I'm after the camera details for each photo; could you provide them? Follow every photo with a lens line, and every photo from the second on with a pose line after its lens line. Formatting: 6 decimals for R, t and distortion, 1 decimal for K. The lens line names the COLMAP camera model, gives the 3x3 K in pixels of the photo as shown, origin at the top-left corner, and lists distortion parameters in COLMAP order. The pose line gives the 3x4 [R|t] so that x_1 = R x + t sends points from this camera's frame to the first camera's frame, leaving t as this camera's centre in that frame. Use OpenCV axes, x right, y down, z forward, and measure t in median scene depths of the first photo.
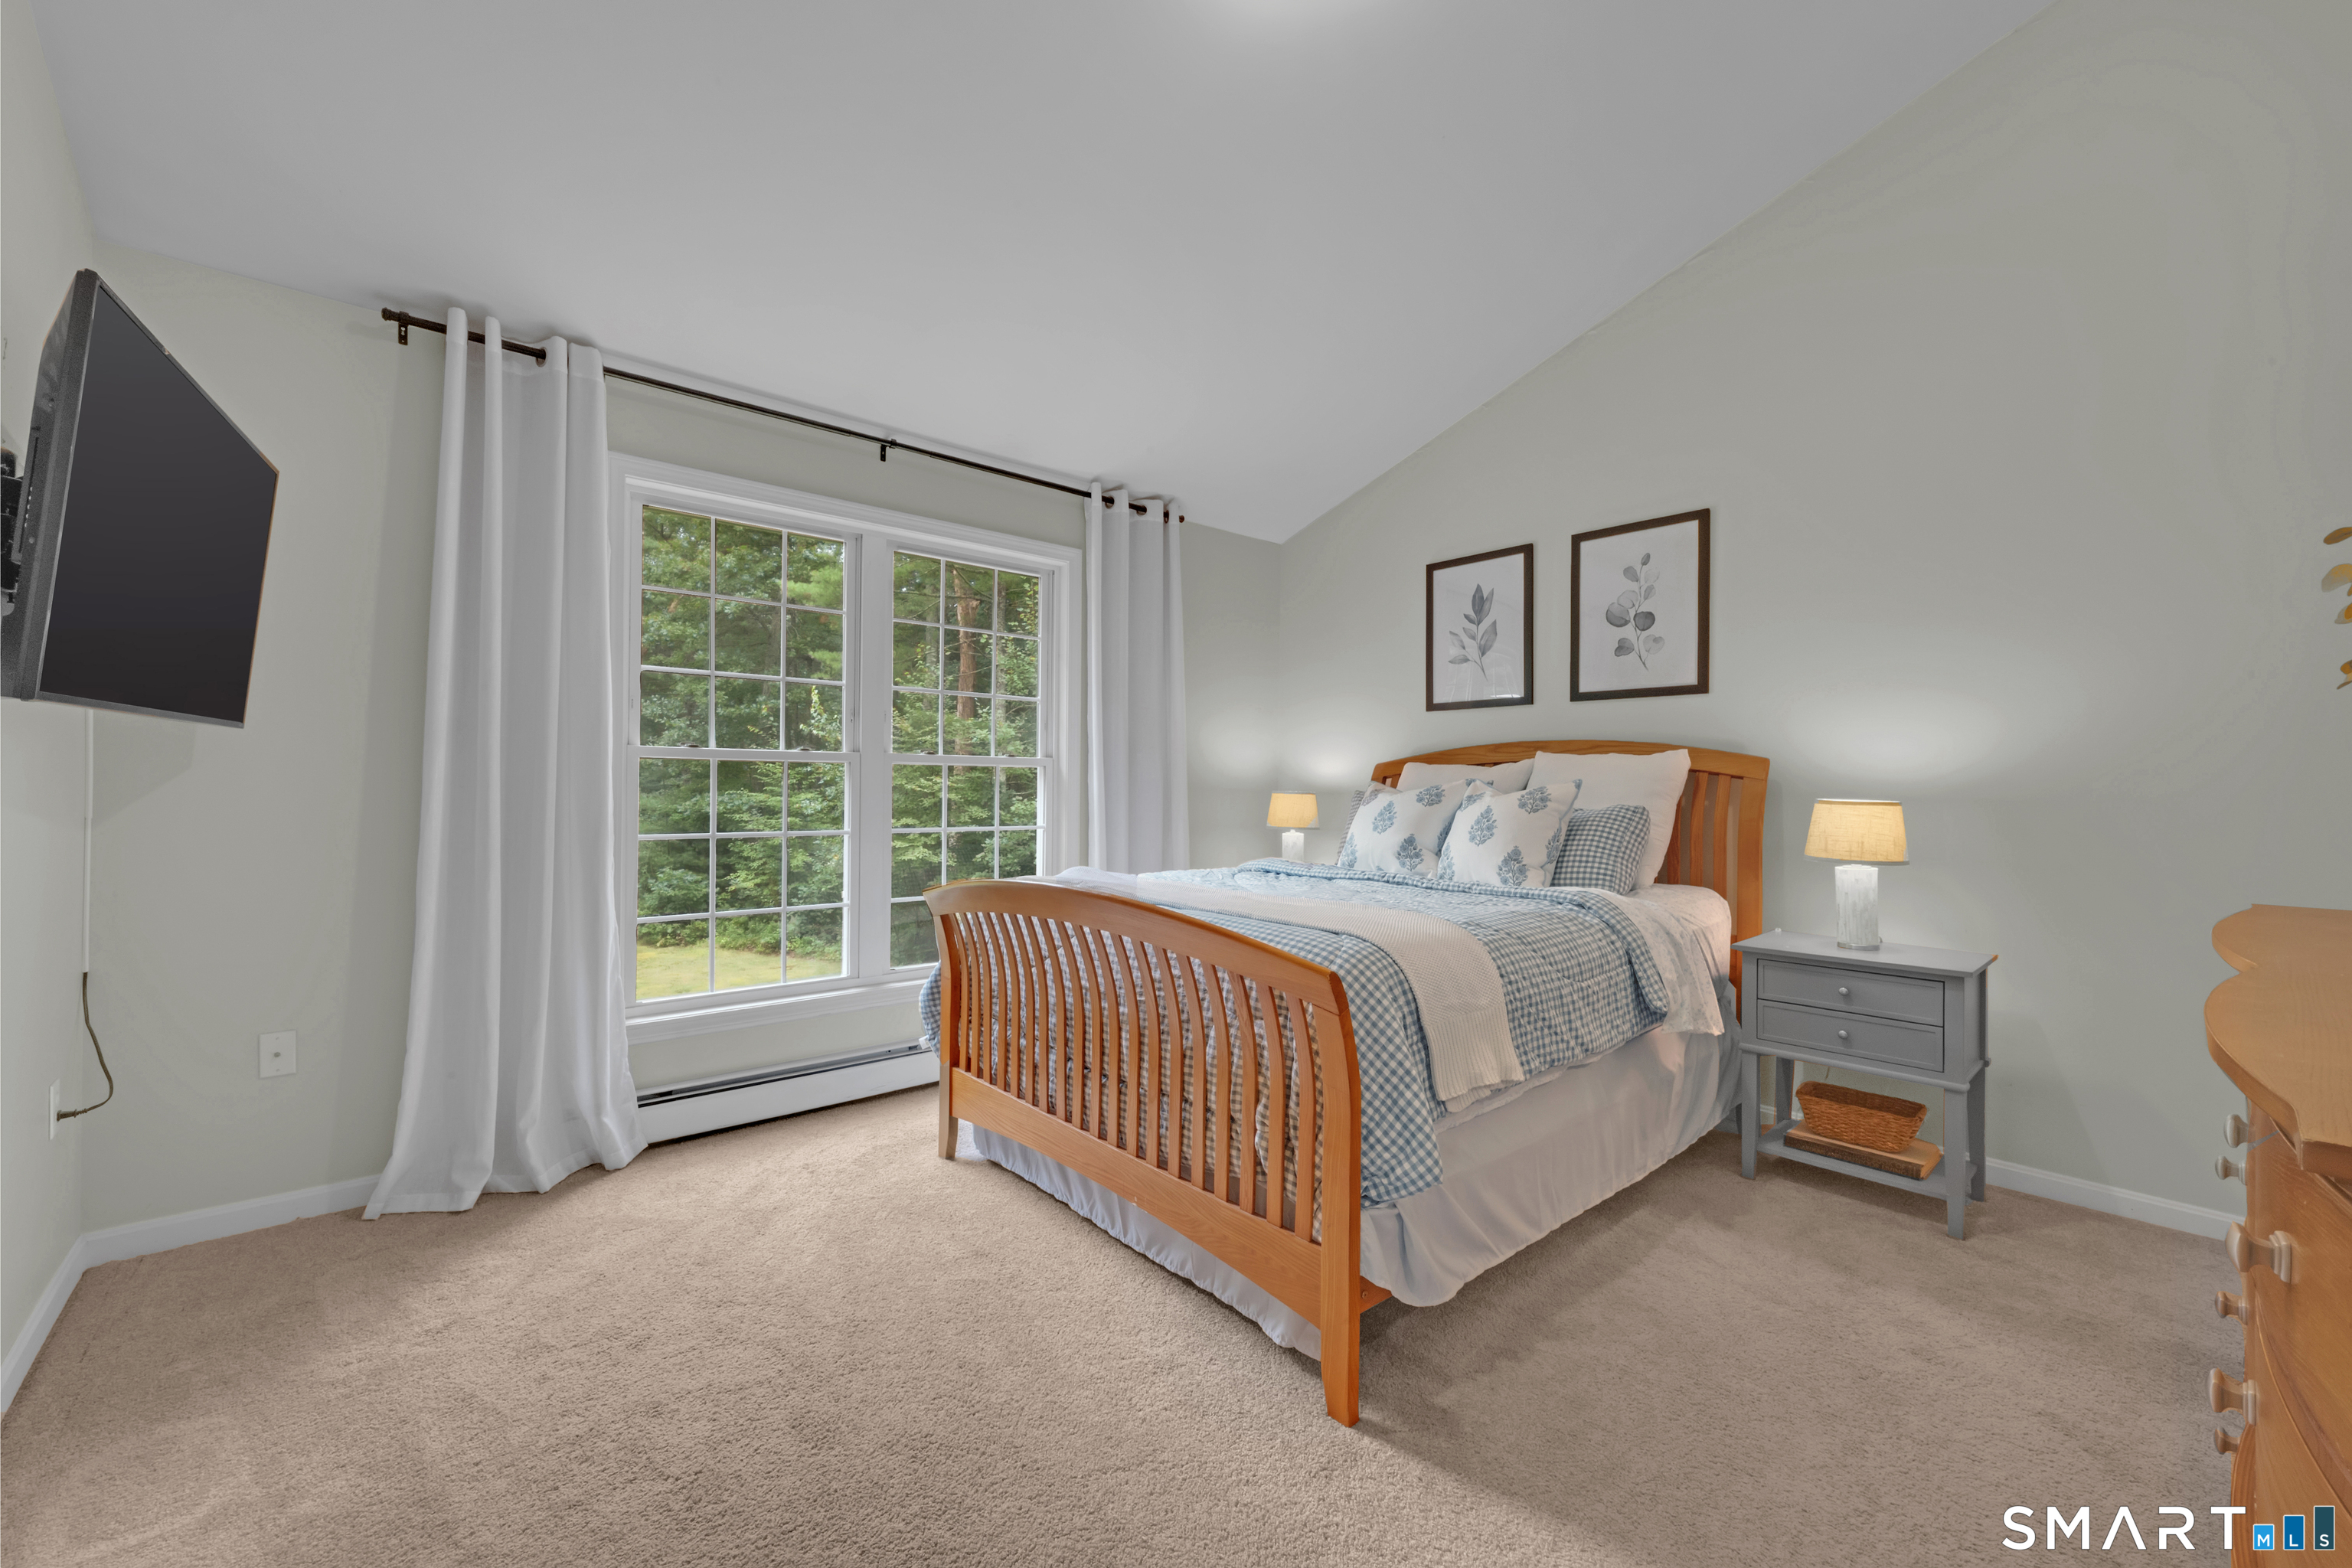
lens RADIAL K [[929.0, 0, 1179.6], [0, 929.0, 784.9], [0, 0, 1]] dist [0.000232, -0.000142]
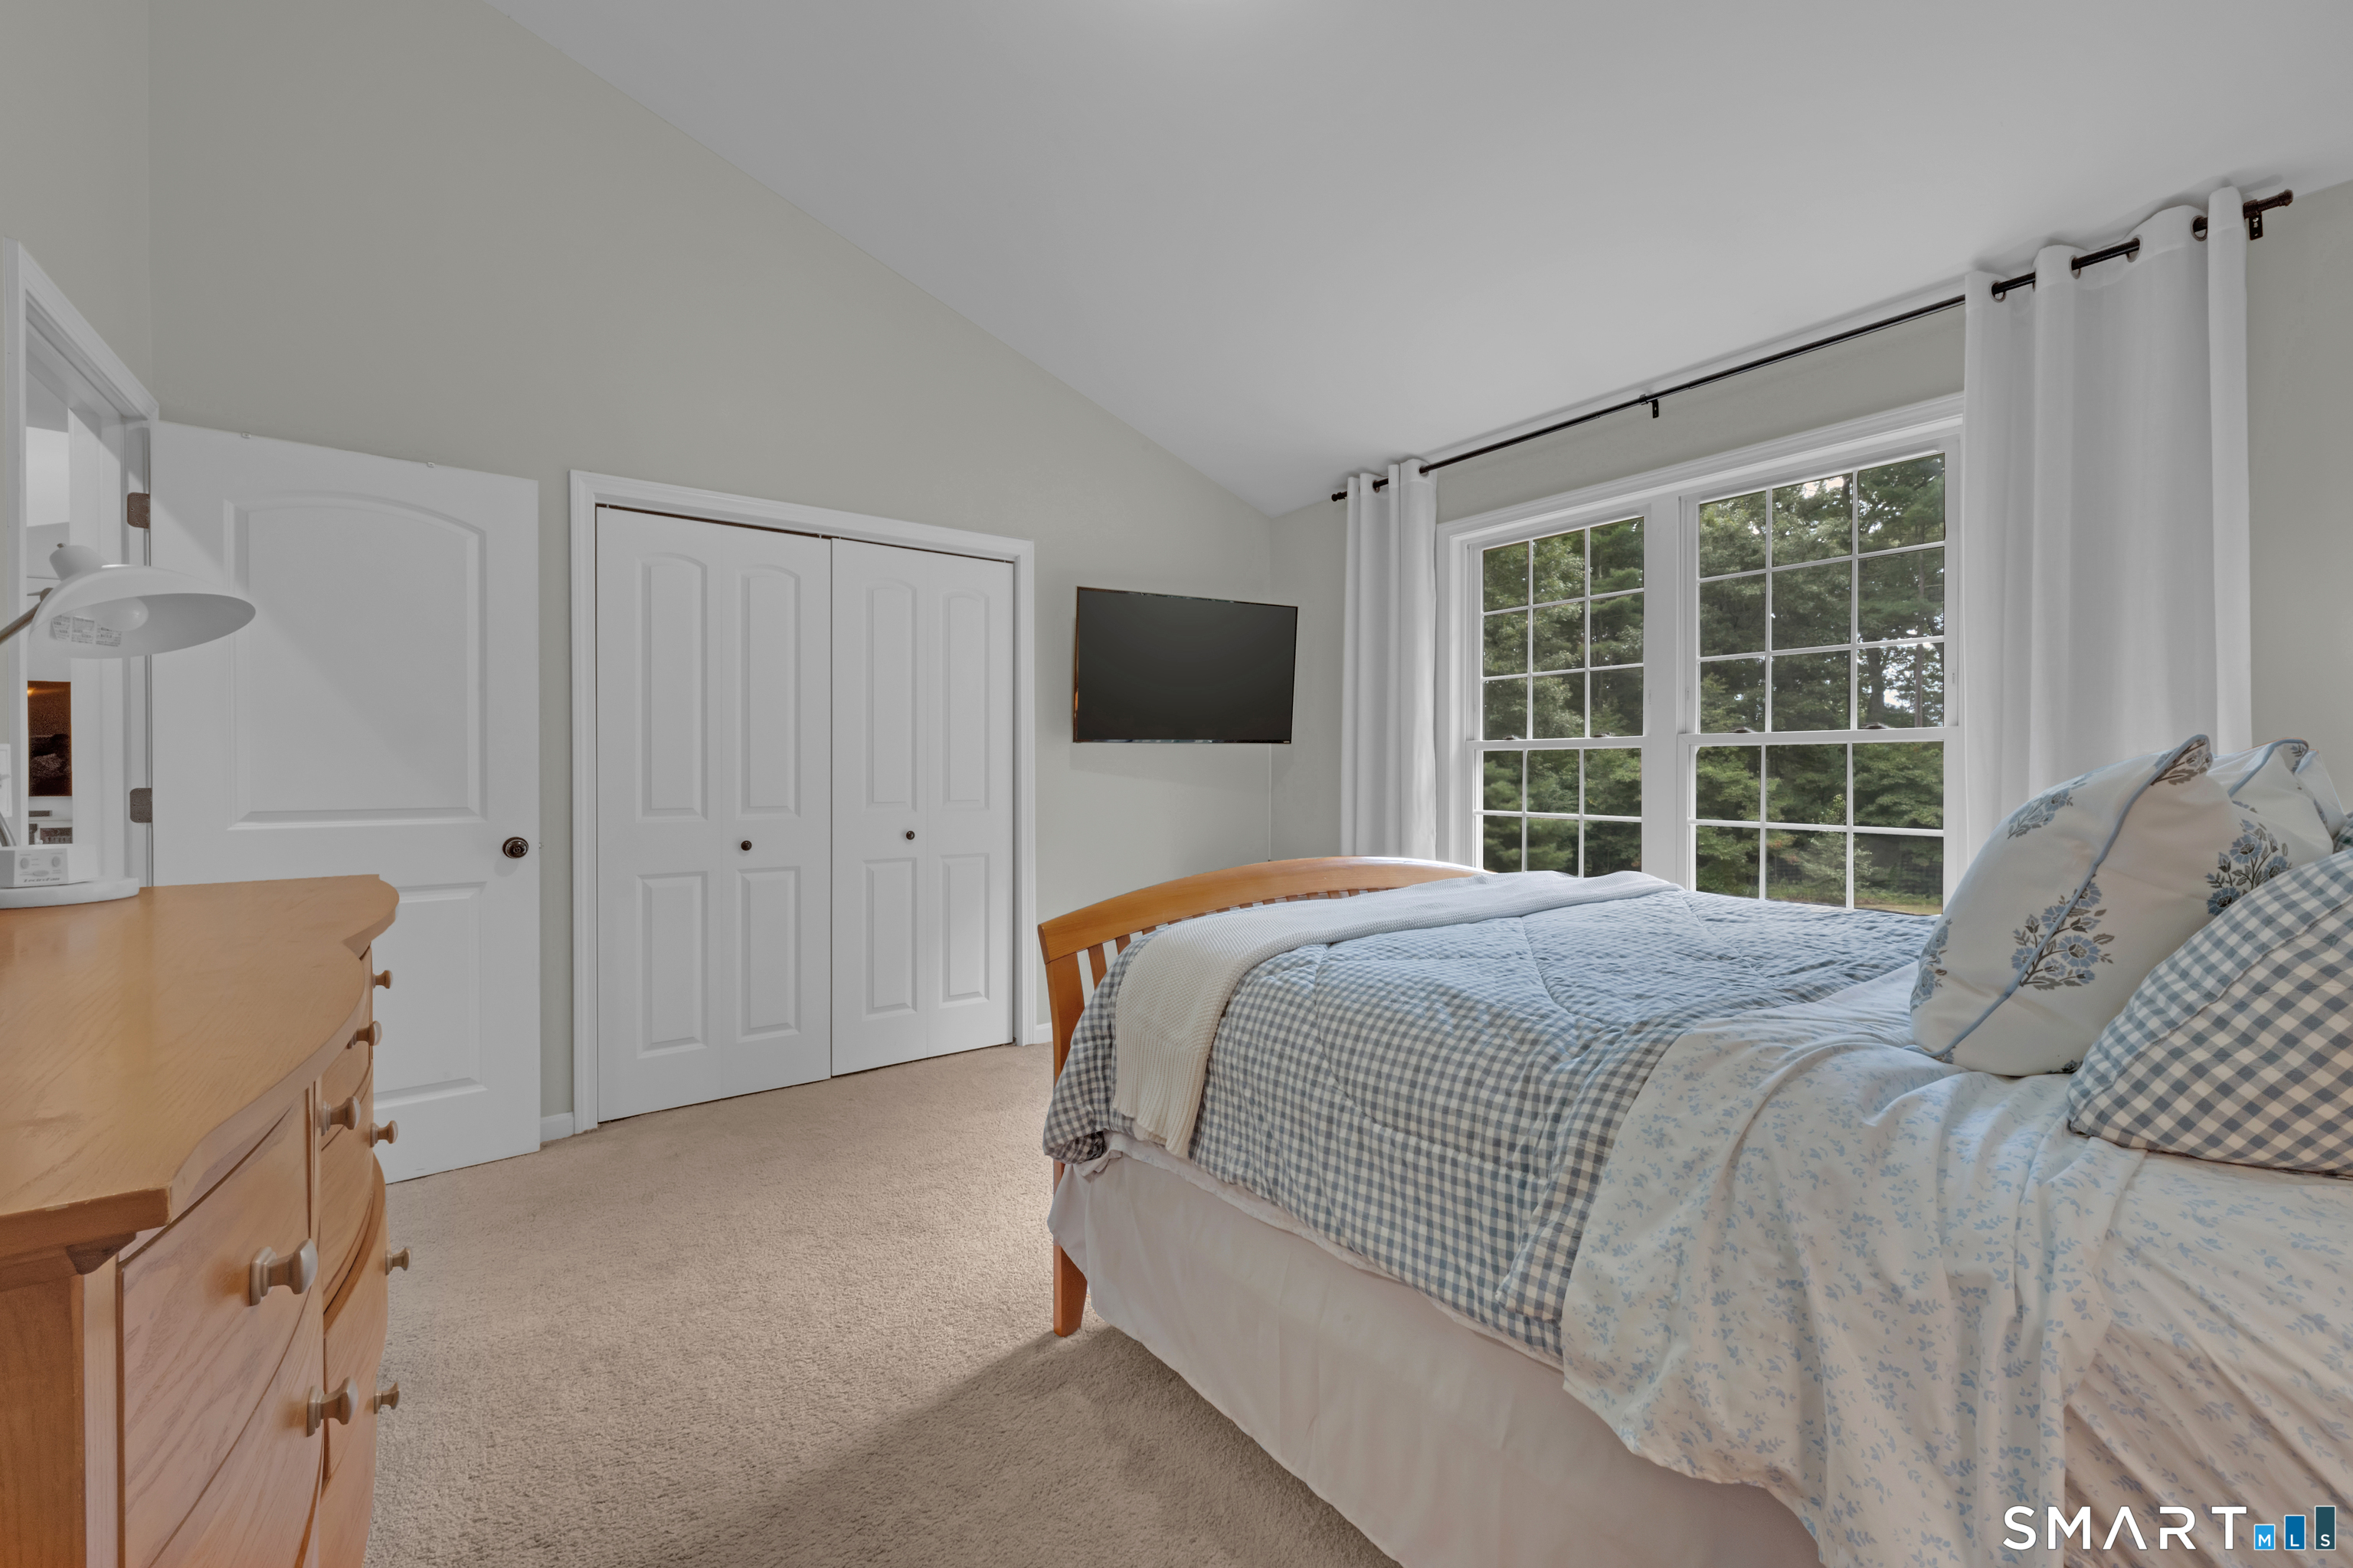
lens RADIAL K [[929.4, 0, 1180.4], [0, 929.4, 779.0], [0, 0, 1]] dist [0.000232, -0.000142]
pose [[-0.057190, 0.003491, -0.998357, 0.616049], [0.006002, 0.999977, 0.003152, 0.001012], [0.998345, -0.005812, -0.057210, 0.578536]]
